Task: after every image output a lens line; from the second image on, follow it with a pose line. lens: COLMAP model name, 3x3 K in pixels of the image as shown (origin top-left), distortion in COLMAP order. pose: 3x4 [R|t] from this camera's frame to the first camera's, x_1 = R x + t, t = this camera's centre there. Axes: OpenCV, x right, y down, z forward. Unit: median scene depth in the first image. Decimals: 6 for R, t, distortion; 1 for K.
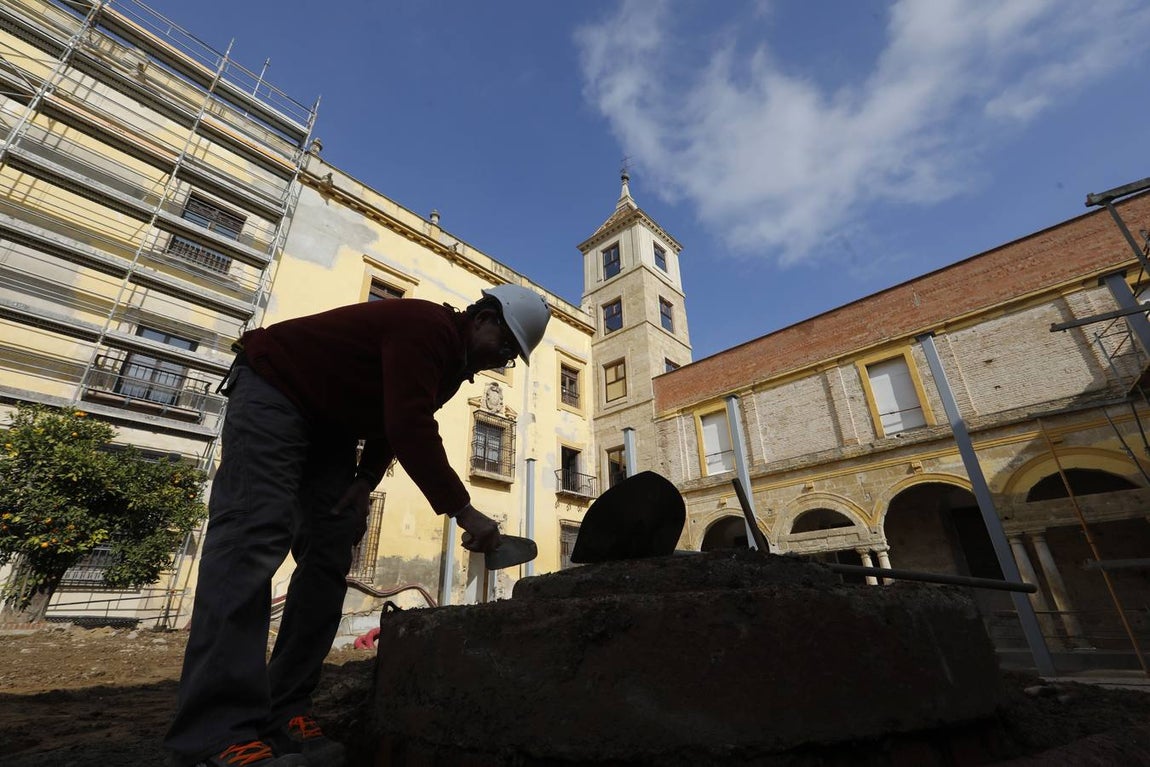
lens RADIAL K [[511.3, 0, 580.6], [0, 511.3, 385.3], [0, 0, 1]] dist [-0.003157, 0.002600]
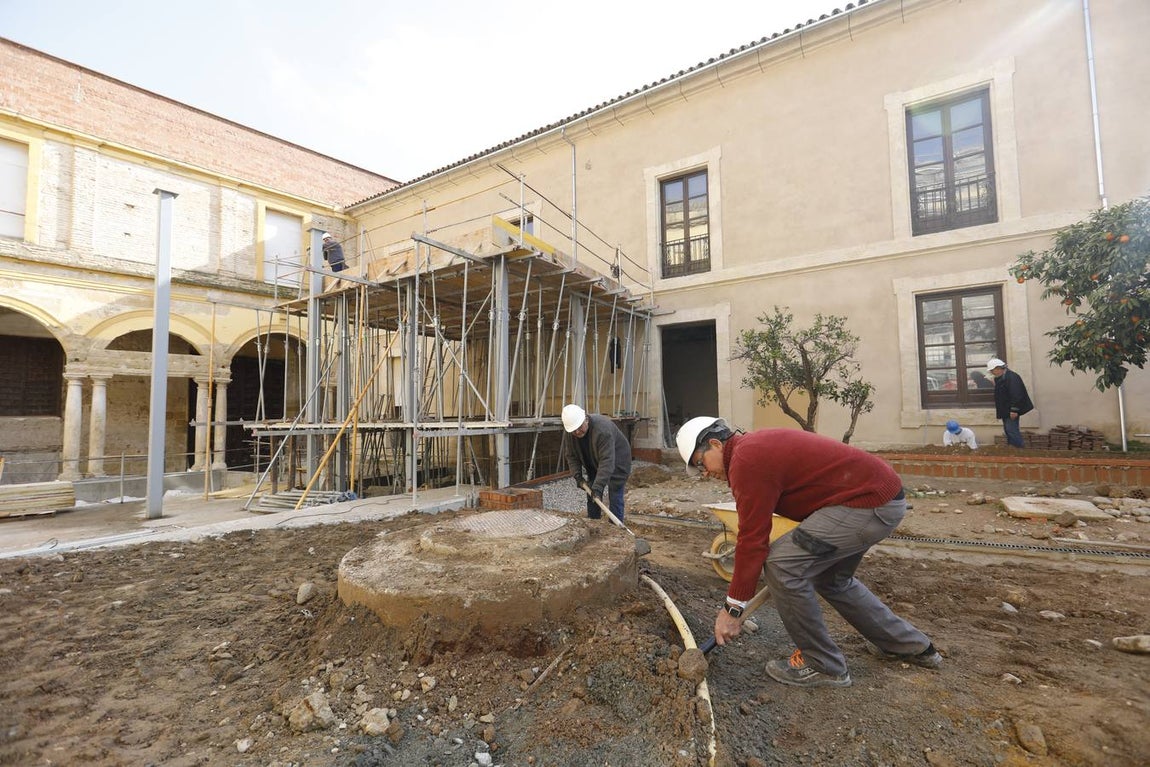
lens RADIAL K [[511.3, 0, 582.5], [0, 511.3, 381.3], [0, 0, 1]] dist [-0.003157, 0.002600]
pose [[-0.032267, 0.092202, 0.995217, -0.122523], [-0.407970, 0.907793, -0.097329, -0.000884], [-0.912425, -0.409159, 0.008324, 0.073164]]
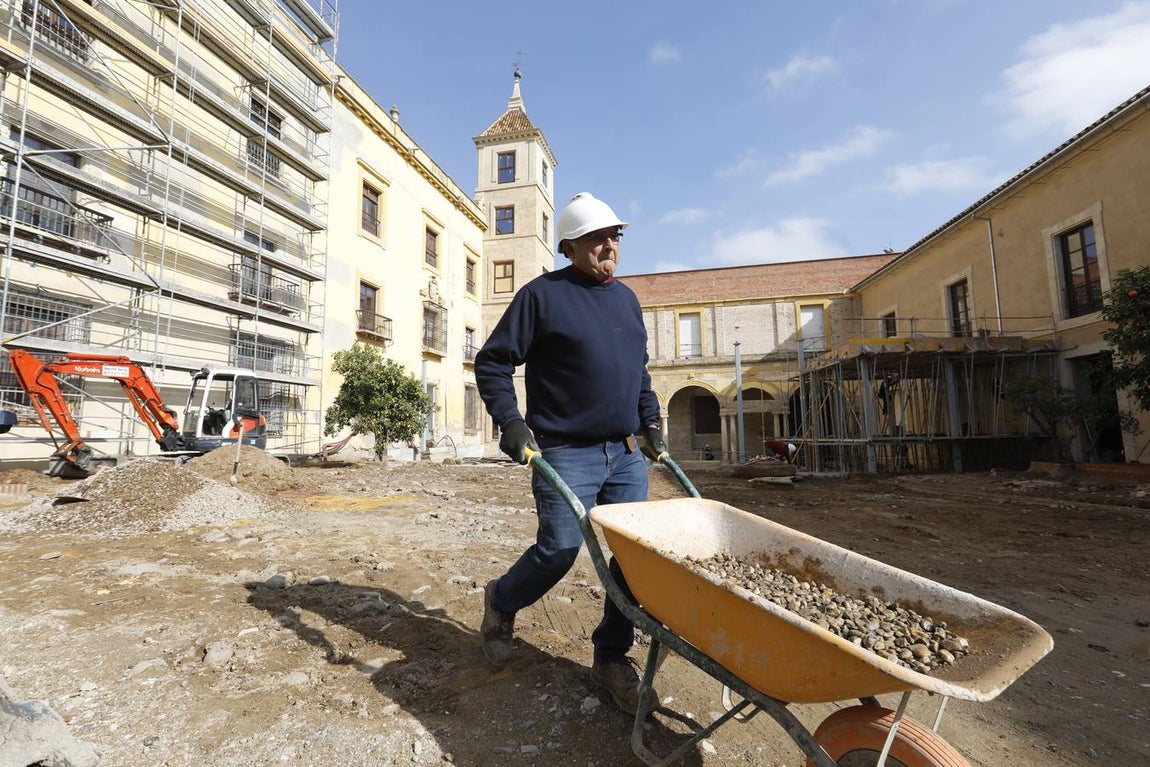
lens RADIAL K [[511.3, 0, 580.5], [0, 511.3, 382.5], [0, 0, 1]] dist [-0.003157, 0.002600]
pose [[0.871255, 0.064893, 0.486523, -0.510714], [-0.214368, 0.941997, 0.258242, -0.182426], [-0.441545, -0.329289, 0.834630, -0.325906]]
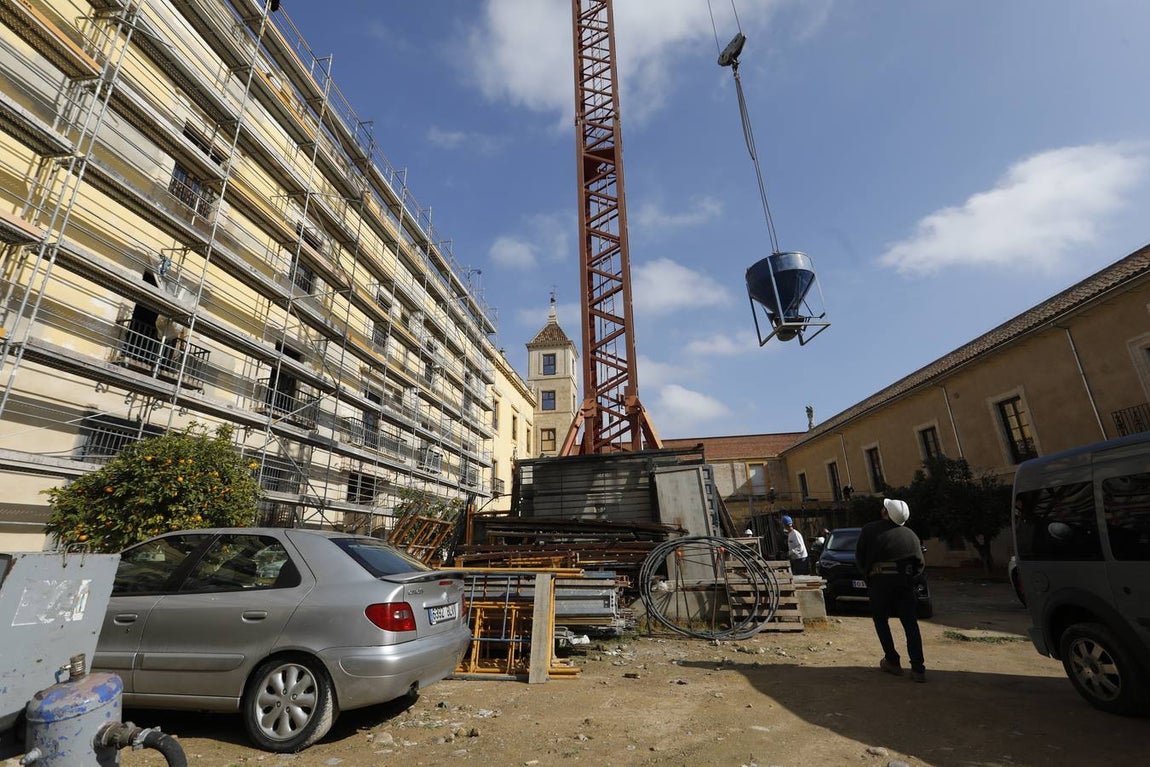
lens RADIAL K [[511.3, 0, 583.0], [0, 511.3, 389.0], [0, 0, 1]] dist [-0.003157, 0.002600]
pose [[0.825138, 0.175002, 0.537142, -1.172244], [-0.233468, 0.971451, 0.042144, -0.405191], [-0.514432, -0.160180, 0.842438, -0.805184]]
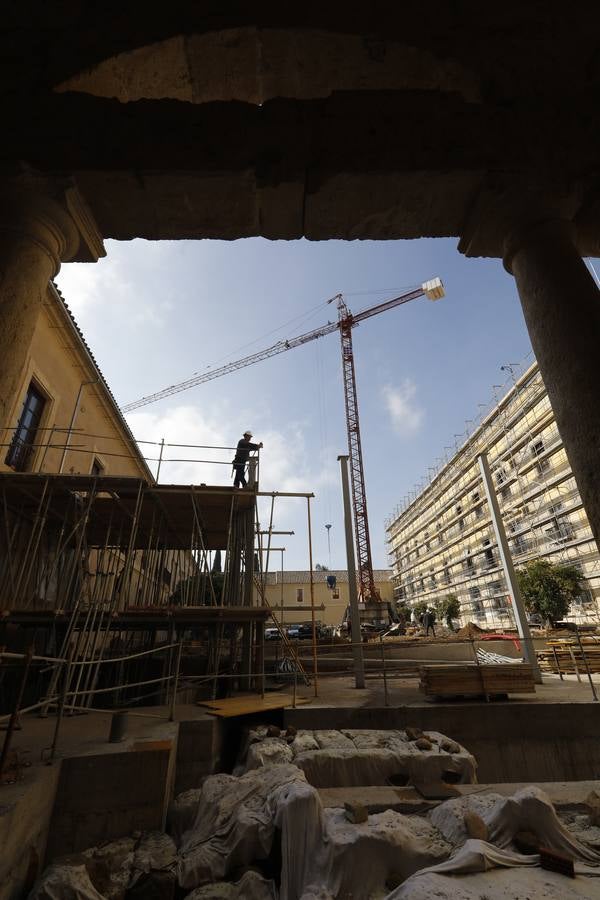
lens RADIAL K [[400.1, 0, 299.5], [0, 400.1, 445.4], [0, 0, 1]] dist [-0.003157, 0.002600]
pose [[-0.735724, -0.262138, -0.624495, 0.738193], [0.315193, 0.683605, -0.658283, 0.311737], [0.599469, -0.681151, -0.420320, 0.705996]]
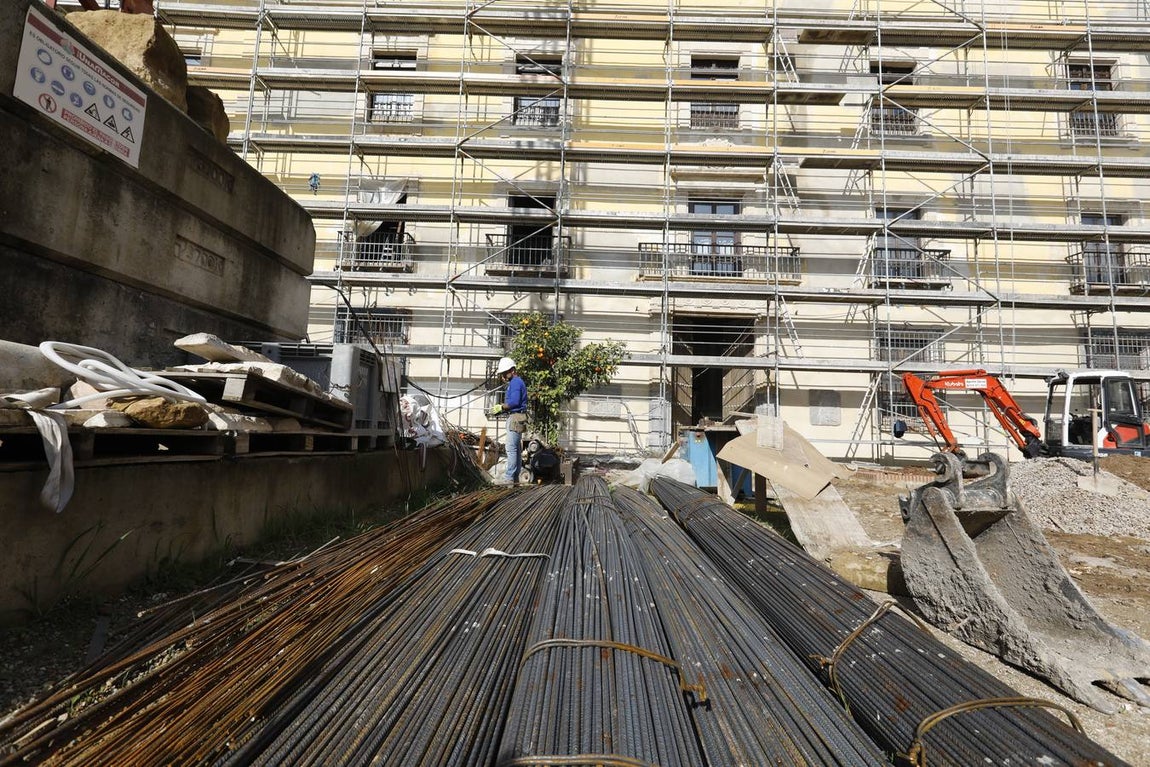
lens RADIAL K [[511.3, 0, 582.0], [0, 511.3, 382.0], [0, 0, 1]] dist [-0.003157, 0.002600]
pose [[0.663480, -0.034115, -0.747416, -0.533098], [0.267875, 0.943571, 0.194724, -0.190258], [0.698597, -0.329409, 0.635179, -0.355081]]
